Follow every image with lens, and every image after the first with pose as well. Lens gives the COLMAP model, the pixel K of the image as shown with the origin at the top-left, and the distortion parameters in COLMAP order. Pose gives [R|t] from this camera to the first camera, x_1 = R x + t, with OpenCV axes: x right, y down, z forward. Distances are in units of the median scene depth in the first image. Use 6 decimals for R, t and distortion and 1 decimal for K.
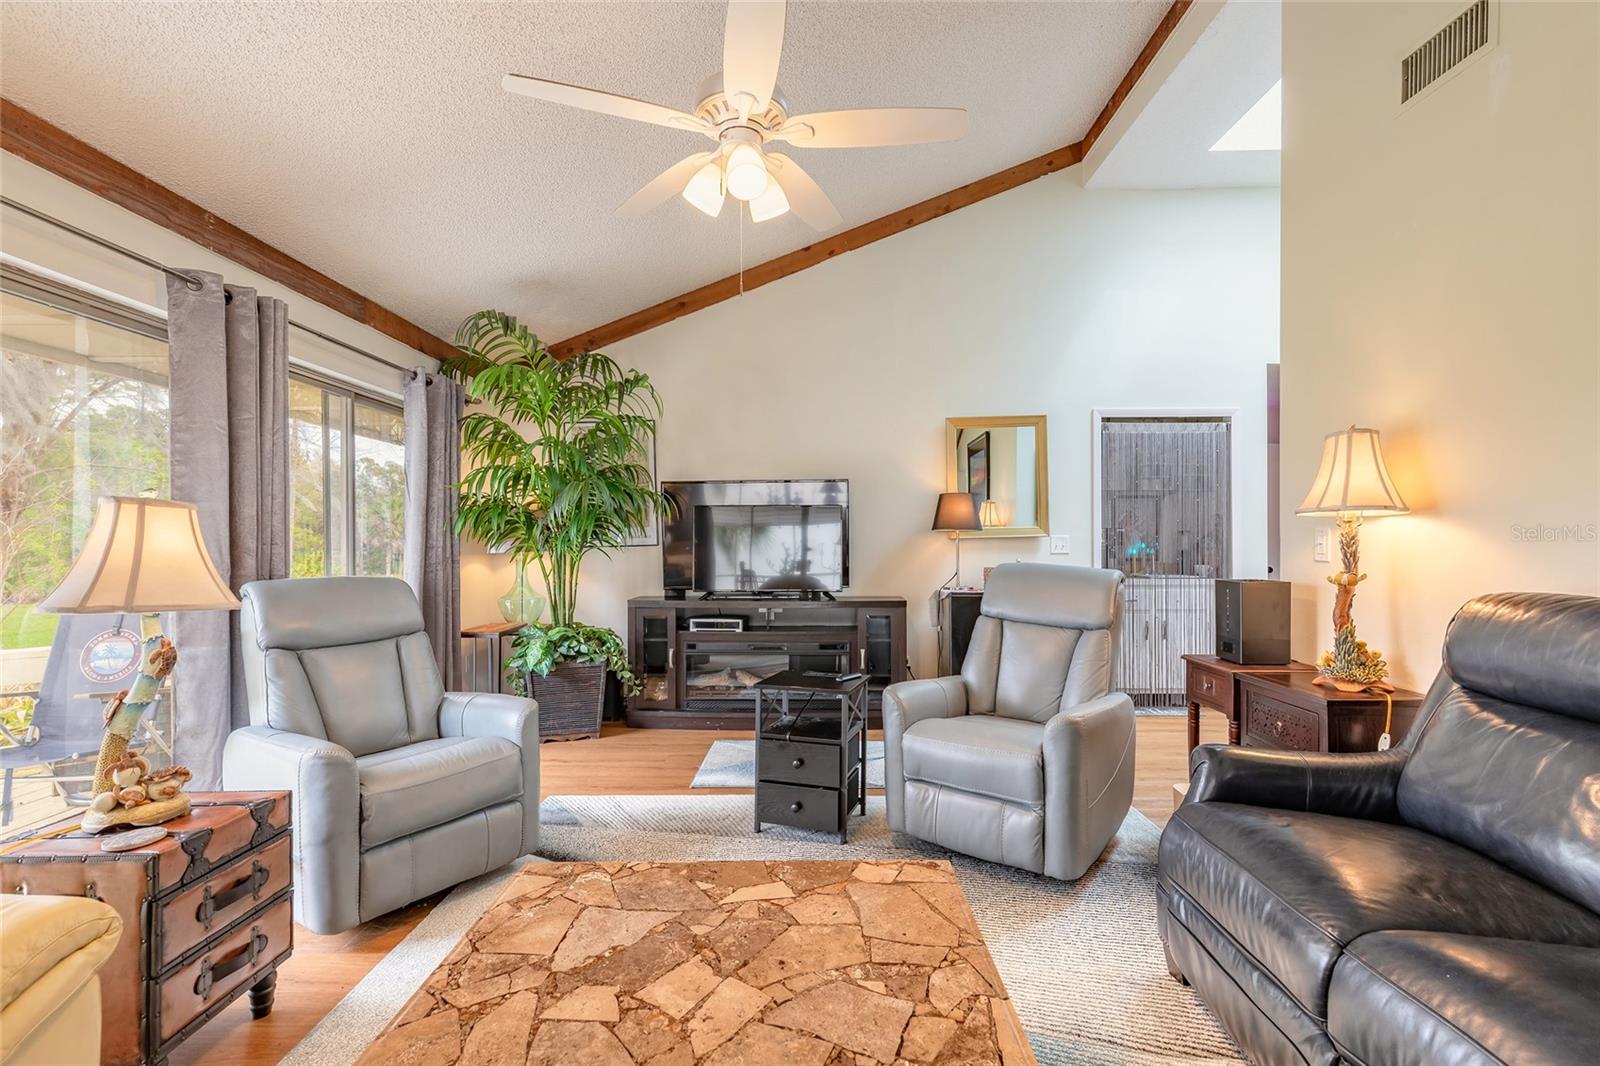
lens RADIAL K [[722.2, 0, 804.3], [0, 722.2, 536.8], [0, 0, 1]] dist [0.005366, -0.000661]
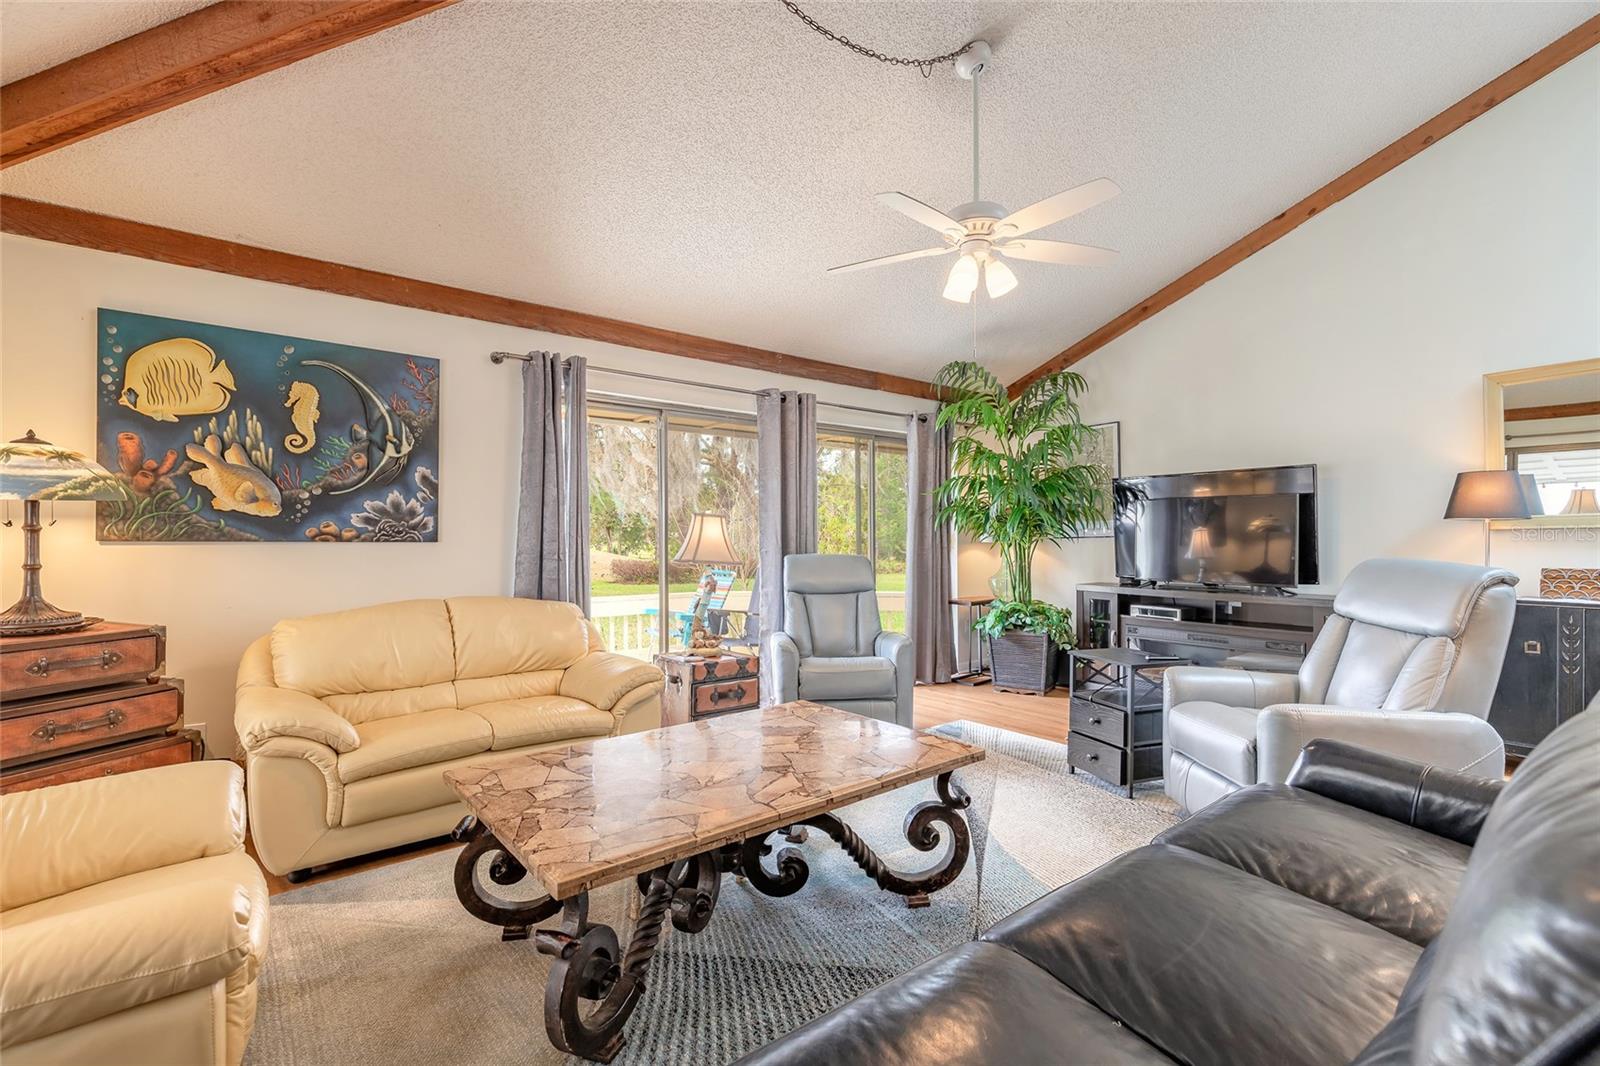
lens RADIAL K [[728.8, 0, 800.0], [0, 728.8, 533.0], [0, 0, 1]] dist [0.000522, -0.000390]
pose [[0.634331, -0.000210, -0.773061, 0.617400], [0.004156, 0.999986, 0.003139, 0.001634], [0.773050, -0.005204, 0.634323, -0.125536]]
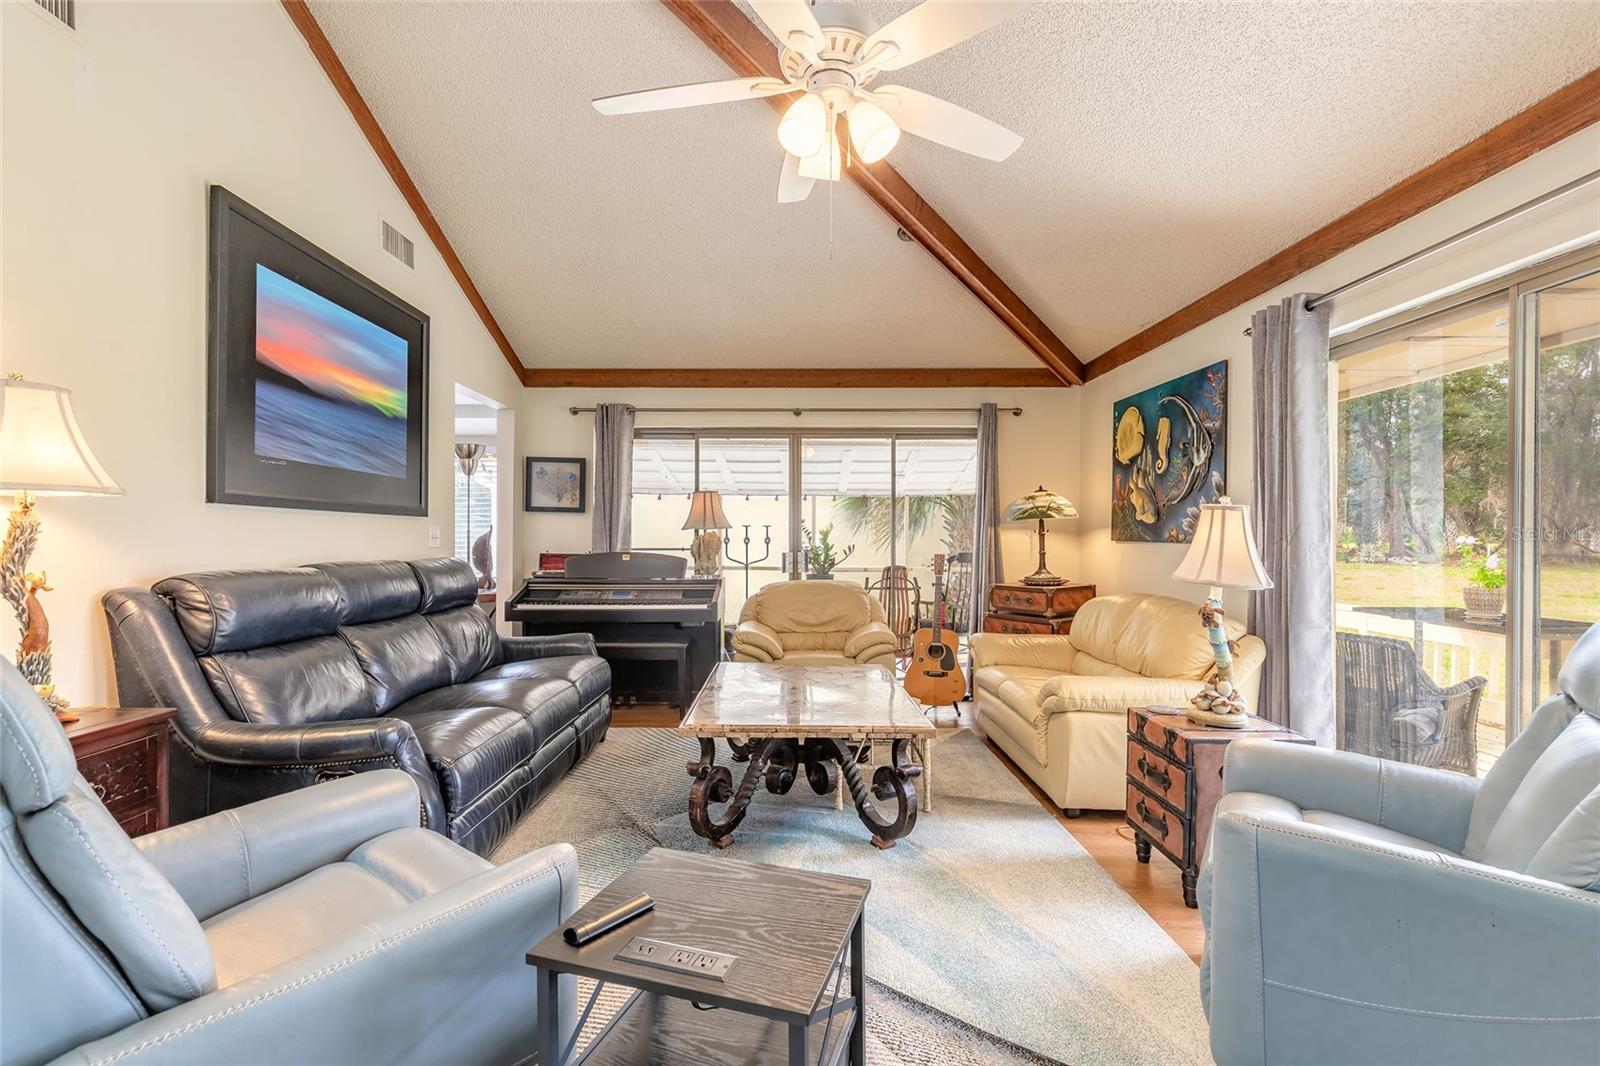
lens RADIAL K [[728.8, 0, 800.0], [0, 728.8, 533.0], [0, 0, 1]] dist [0.000522, -0.000390]
pose [[-0.999769, -0.000507, -0.021490, -0.025420], [-0.000276, 0.999942, -0.010775, 0.012001], [0.021494, -0.010766, -0.999711, 1.489005]]
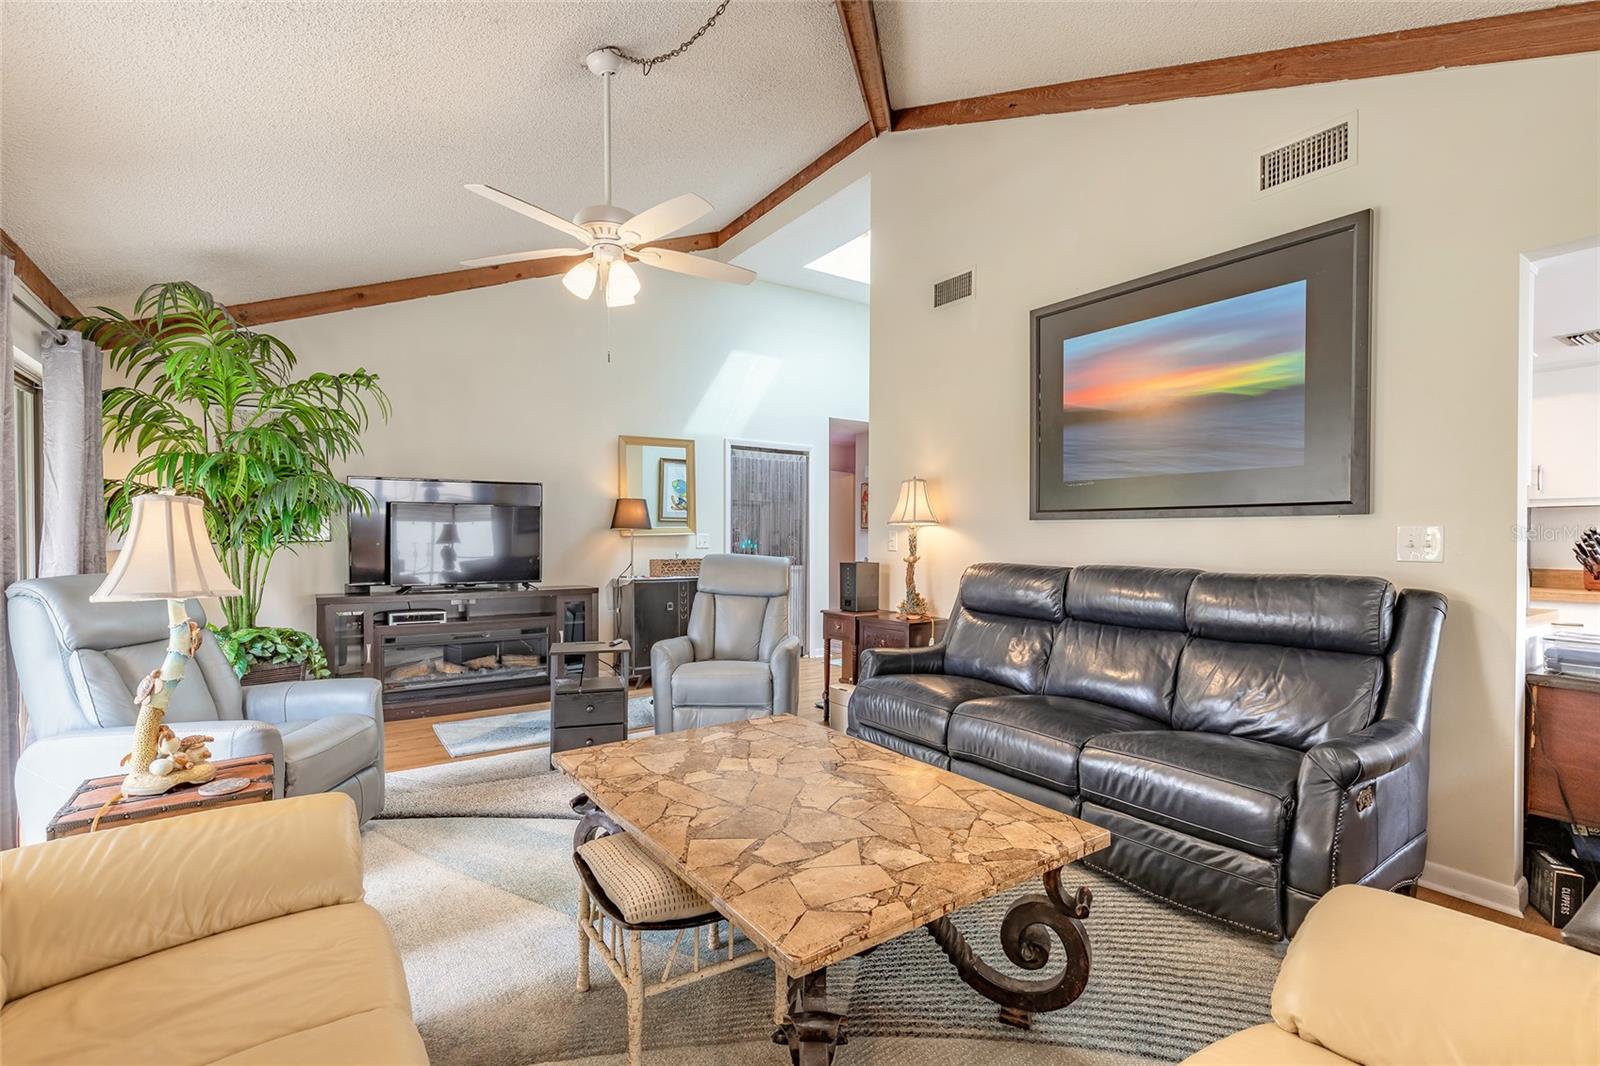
lens RADIAL K [[722.2, 0, 804.3], [0, 722.2, 536.8], [0, 0, 1]] dist [0.005366, -0.000661]
pose [[0.811062, 0.004987, 0.584939, -0.466604], [-0.007156, 0.999973, 0.001398, 0.000211], [-0.584916, -0.005320, 0.811076, -0.280756]]
